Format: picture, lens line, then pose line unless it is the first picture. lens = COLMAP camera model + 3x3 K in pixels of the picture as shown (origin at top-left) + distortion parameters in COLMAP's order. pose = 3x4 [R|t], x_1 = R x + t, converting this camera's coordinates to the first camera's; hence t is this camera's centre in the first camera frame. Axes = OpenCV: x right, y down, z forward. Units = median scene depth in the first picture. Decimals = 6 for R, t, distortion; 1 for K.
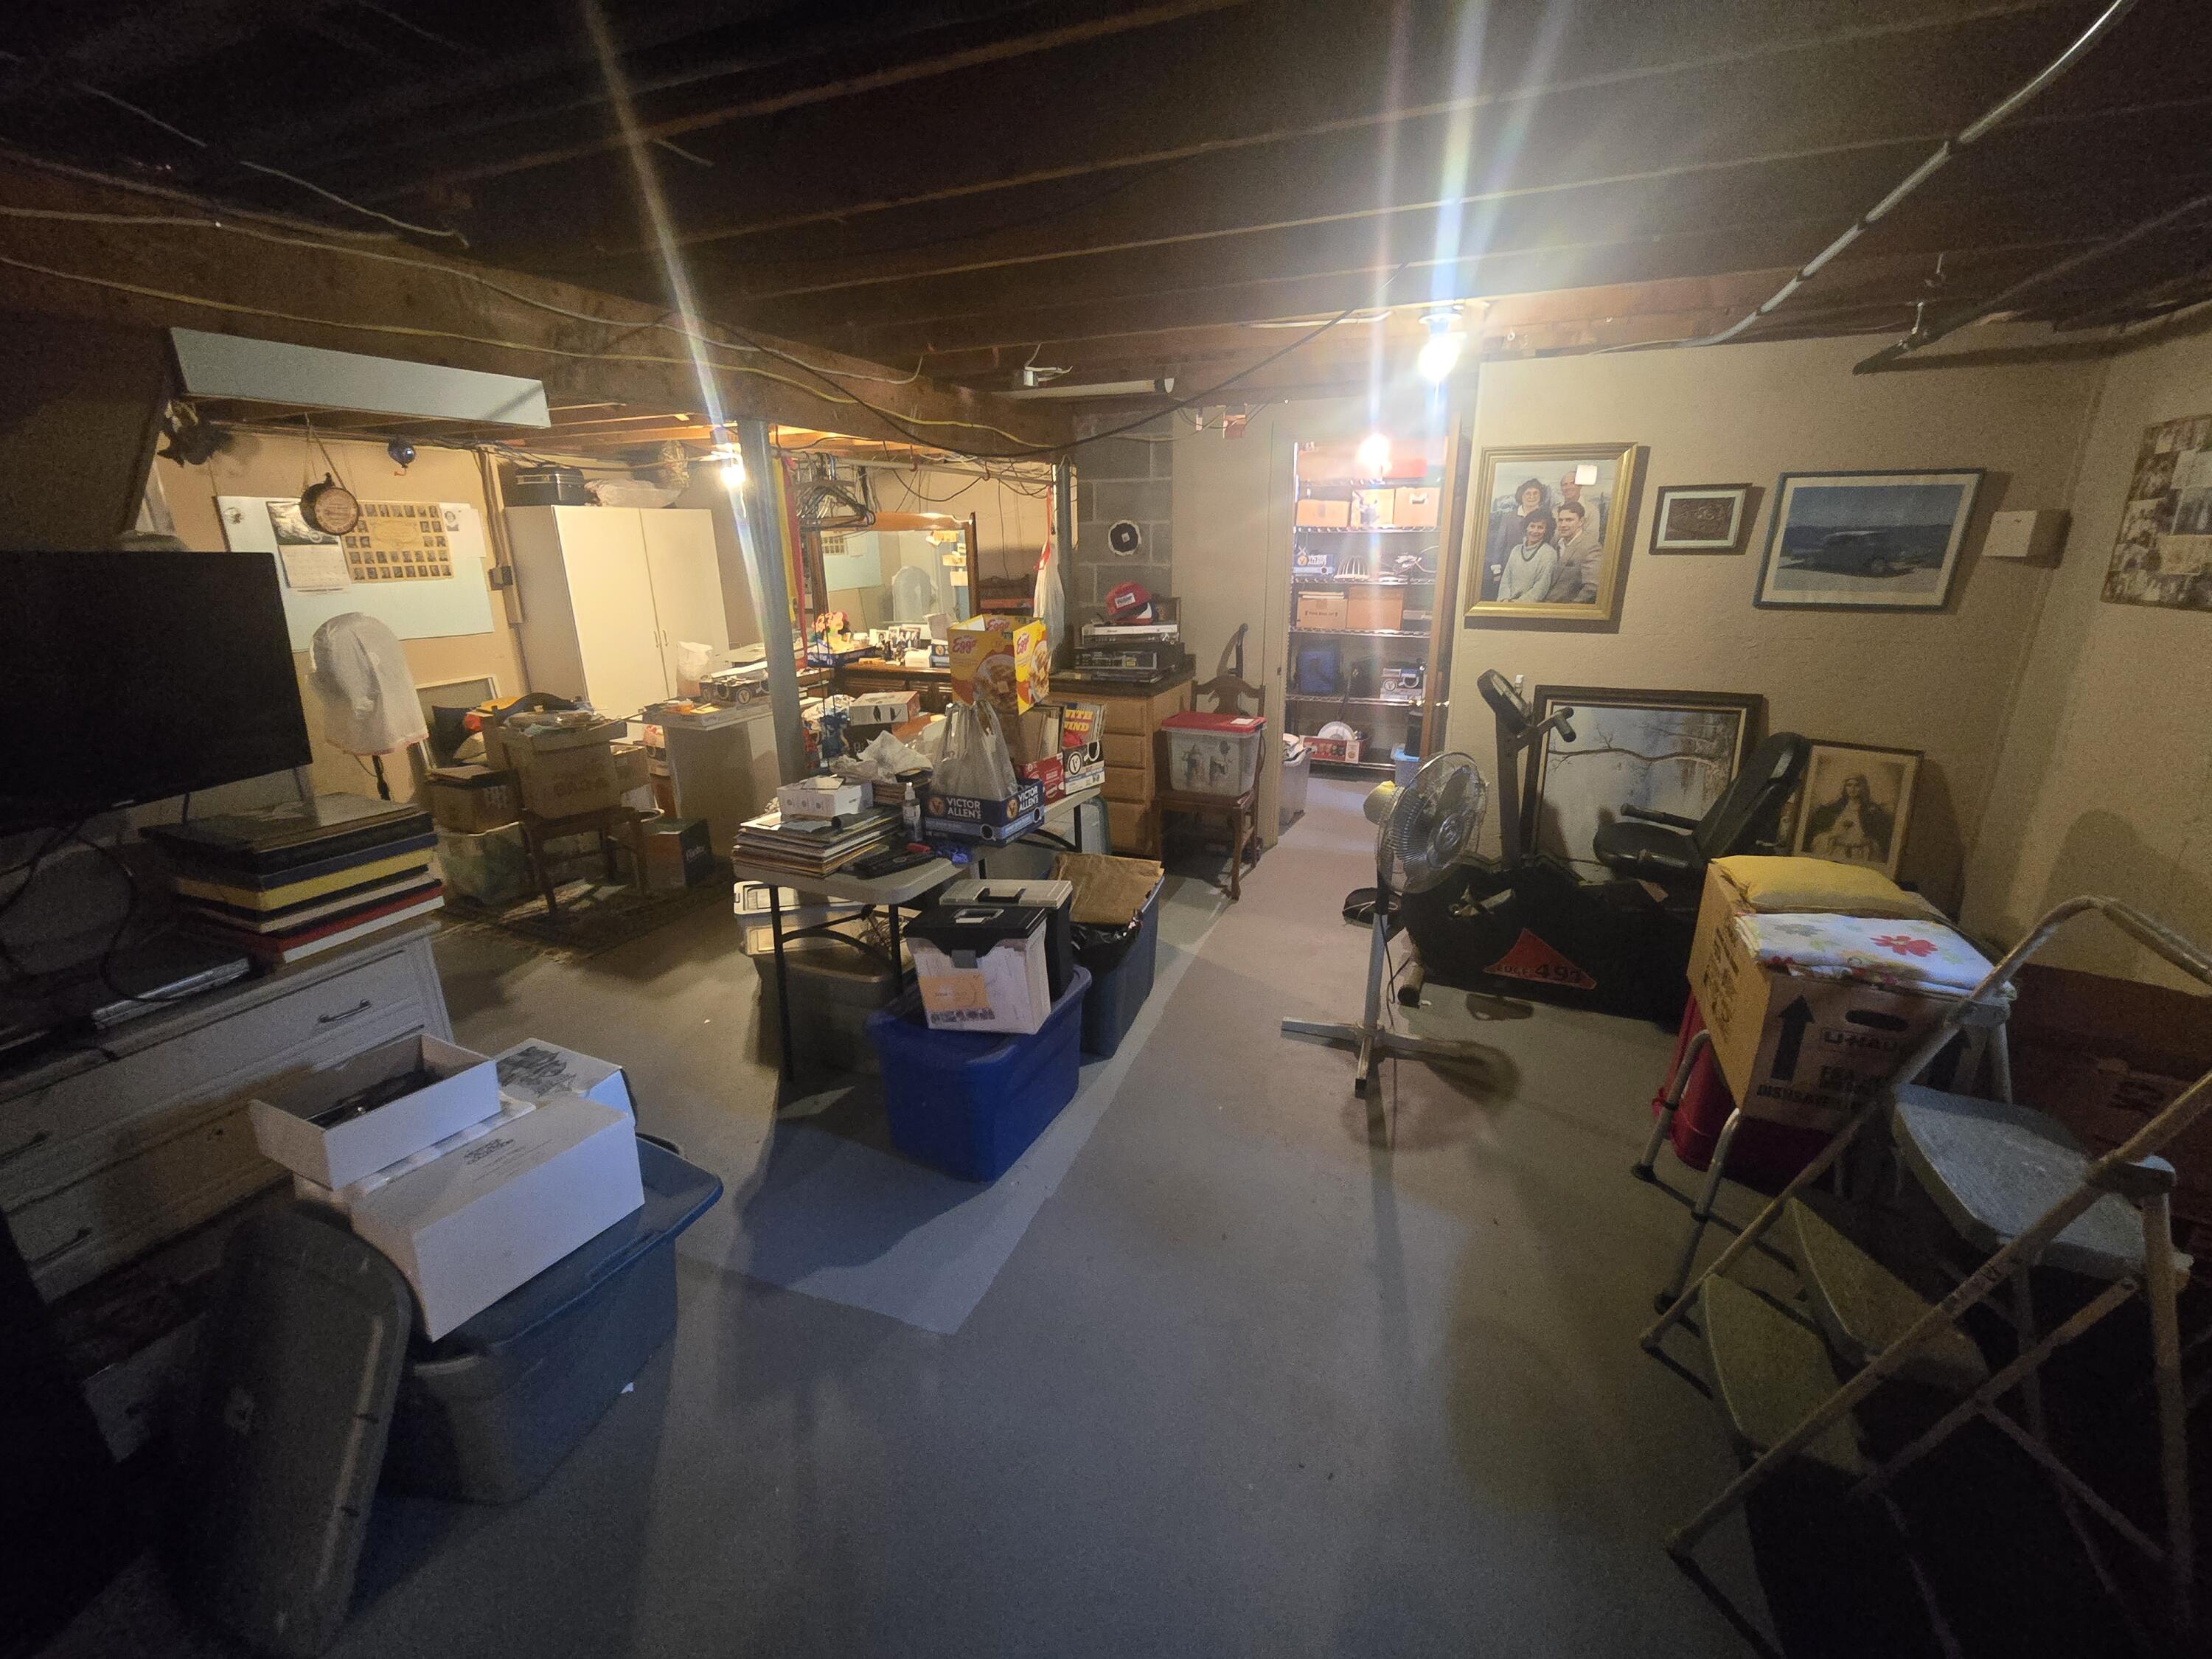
lens RADIAL K [[914.9, 0, 1117.0], [0, 914.9, 830.1], [0, 0, 1]] dist [-0.002061, -0.001252]
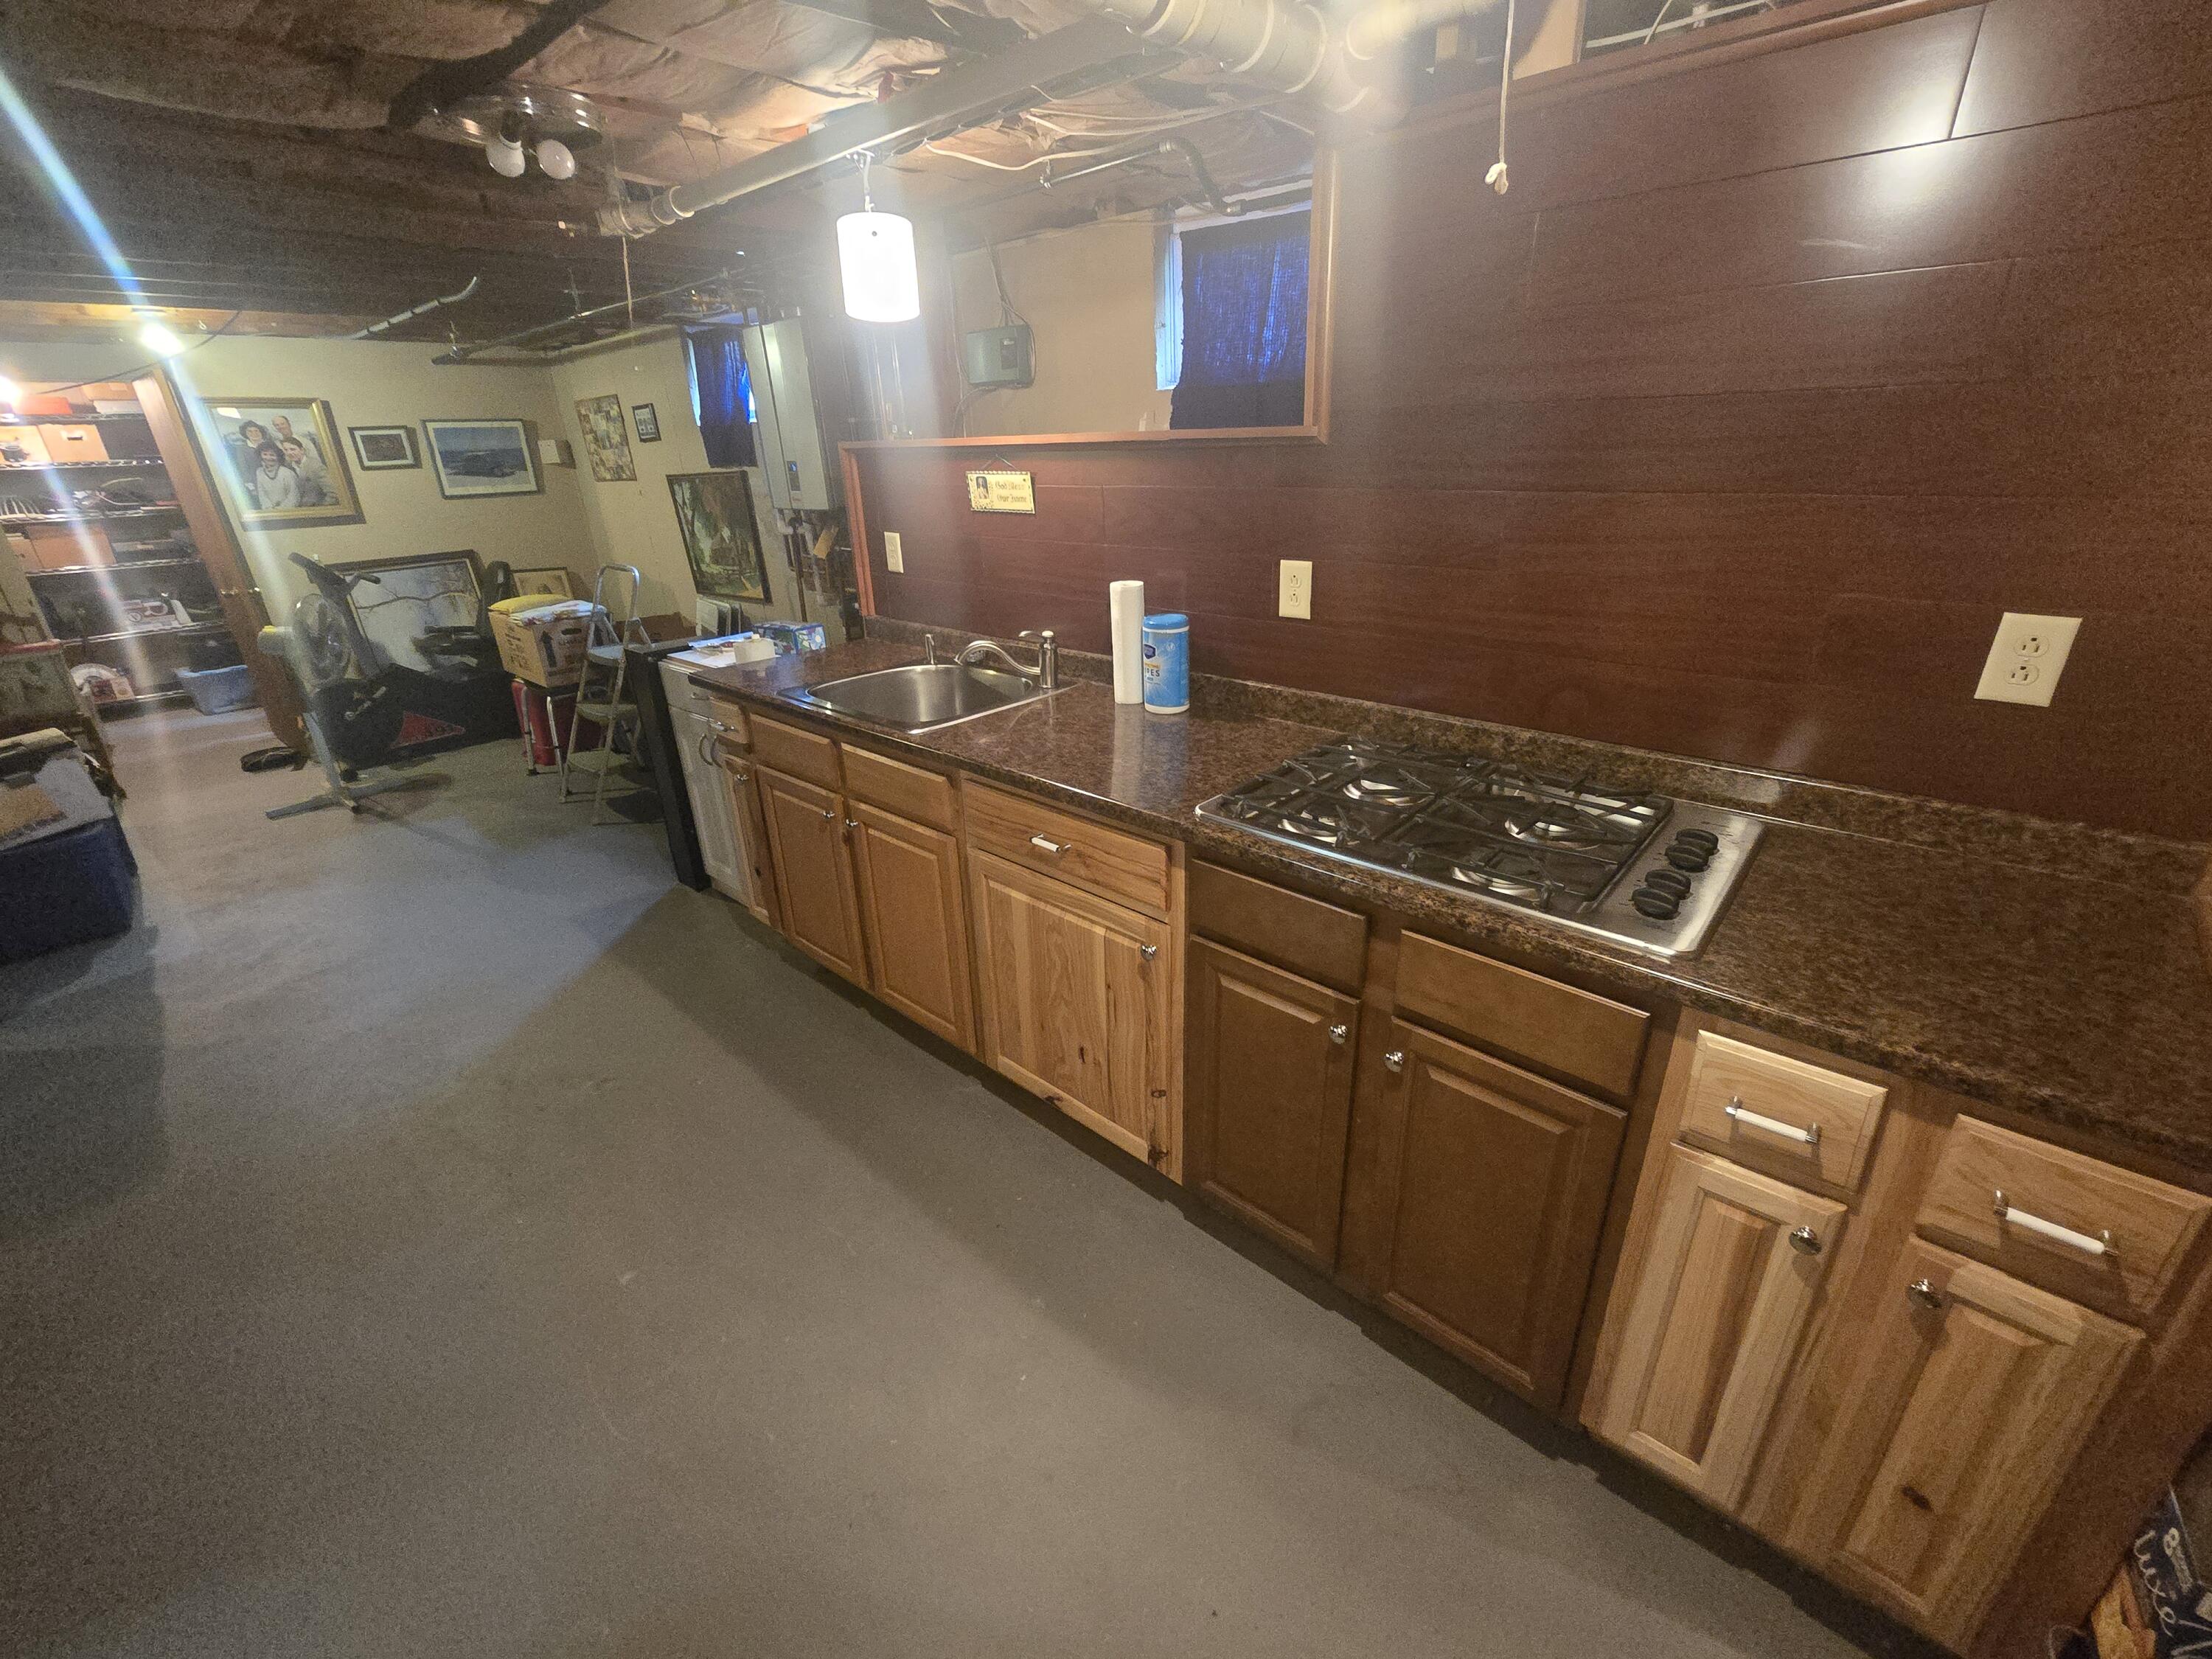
lens RADIAL K [[914.9, 0, 1107.4], [0, 914.9, 814.0], [0, 0, 1]] dist [-0.002061, -0.001252]
pose [[0.338208, -0.359819, 0.869566, -0.586236], [0.318232, 0.913311, 0.254148, 0.258112], [-0.885632, 0.190769, 0.423395, -0.719804]]
